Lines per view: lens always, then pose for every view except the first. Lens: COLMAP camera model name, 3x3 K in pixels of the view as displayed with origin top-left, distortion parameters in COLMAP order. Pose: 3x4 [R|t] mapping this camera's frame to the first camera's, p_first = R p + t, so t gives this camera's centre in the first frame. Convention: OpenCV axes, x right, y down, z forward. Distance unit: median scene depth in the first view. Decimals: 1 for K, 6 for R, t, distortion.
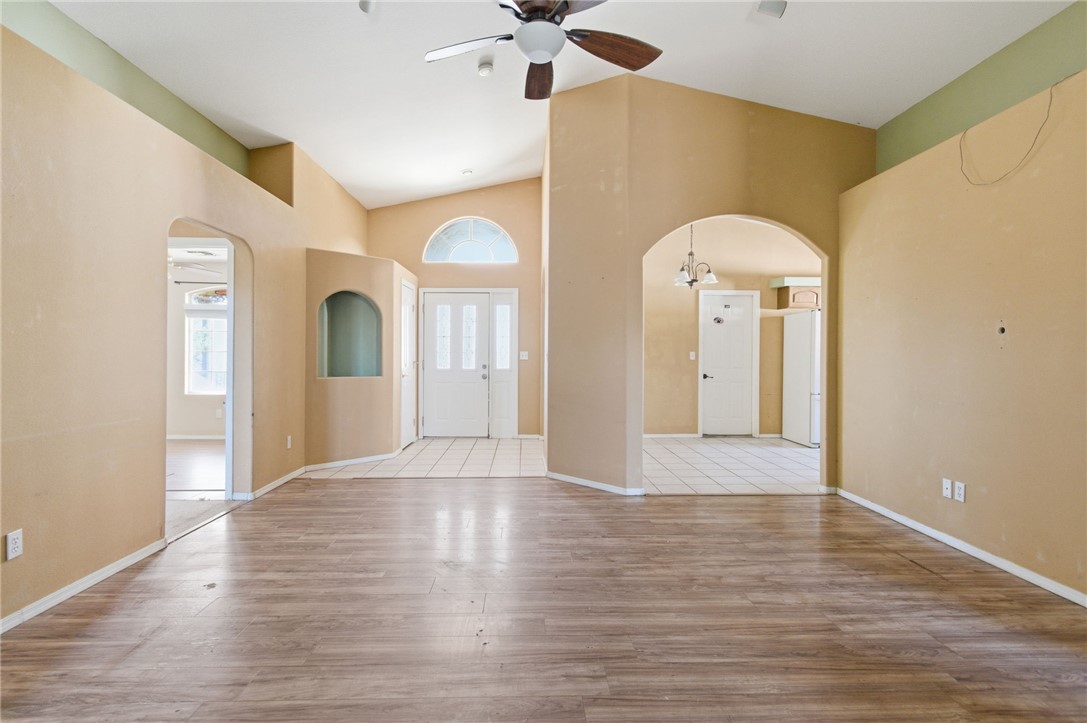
lens RADIAL K [[518.9, 0, 542.6], [0, 518.9, 354.7], [0, 0, 1]] dist [0.001162, -0.000386]
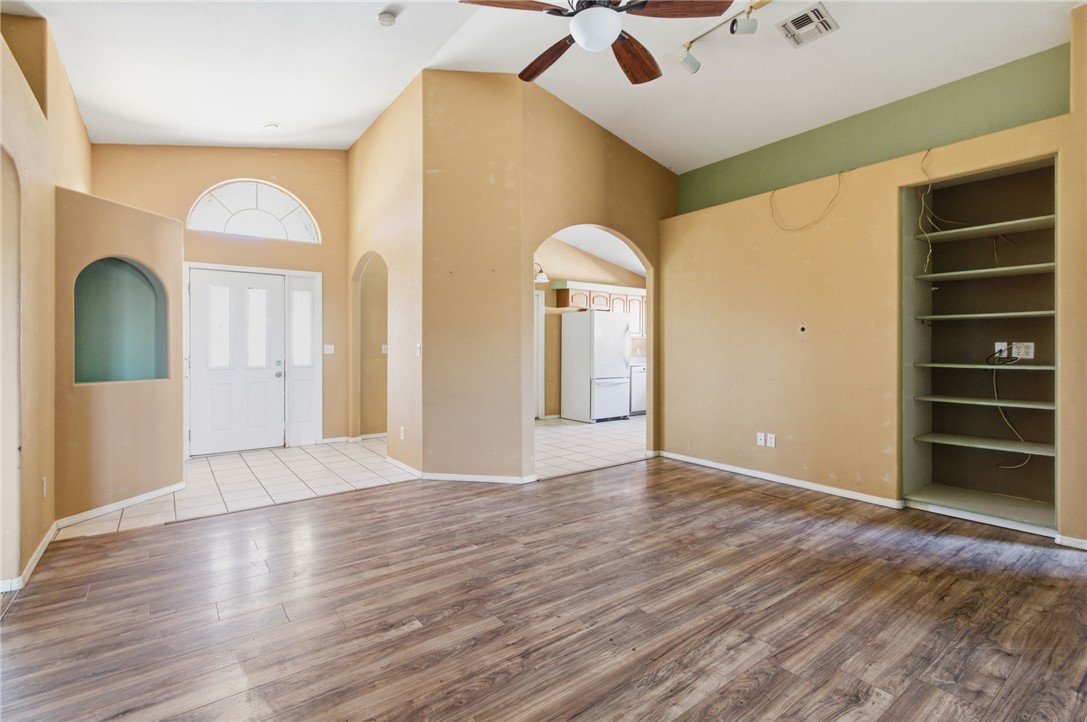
lens RADIAL K [[498.1, 0, 541.2], [0, 498.1, 347.4], [0, 0, 1]] dist [0.003764, 0.000186]
pose [[0.821462, -0.005533, 0.570237, -0.378214], [0.005755, 0.999982, 0.001412, -0.000582], [-0.570235, 0.002122, 0.821479, 0.168478]]
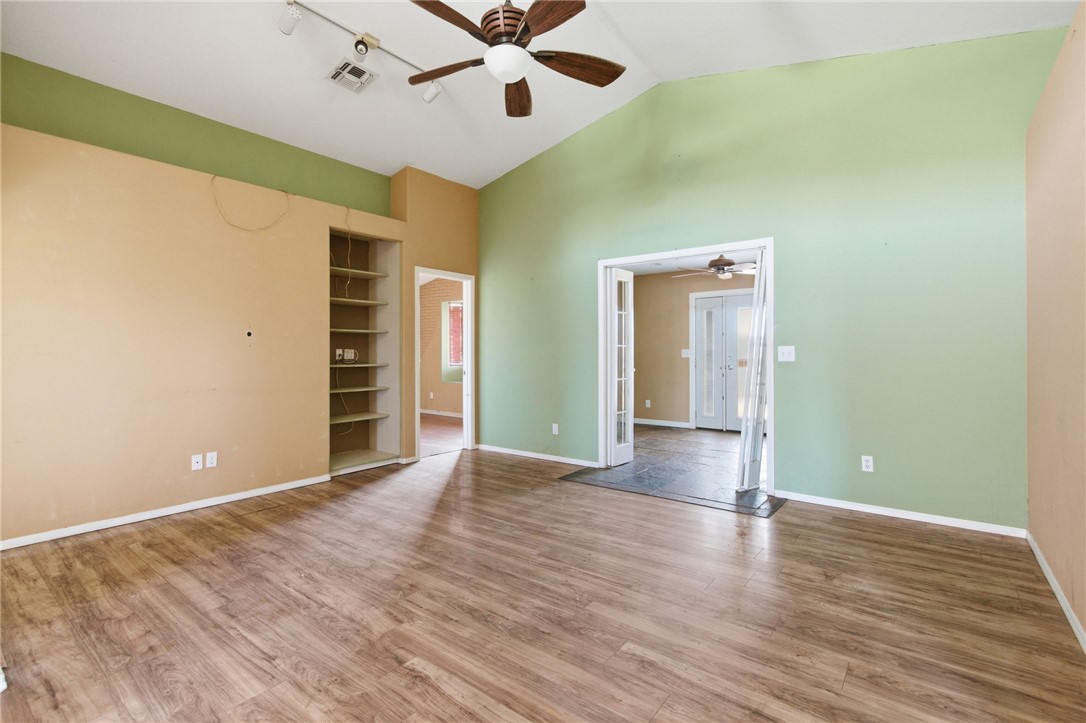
lens RADIAL K [[497.7, 0, 540.7], [0, 497.7, 347.9], [0, 0, 1]] dist [0.003764, 0.000186]
pose [[-0.762509, 0.001942, 0.646975, -0.437713], [0.000824, 0.999998, -0.002030, -0.003426], [-0.646978, -0.001015, -0.762508, 1.045336]]
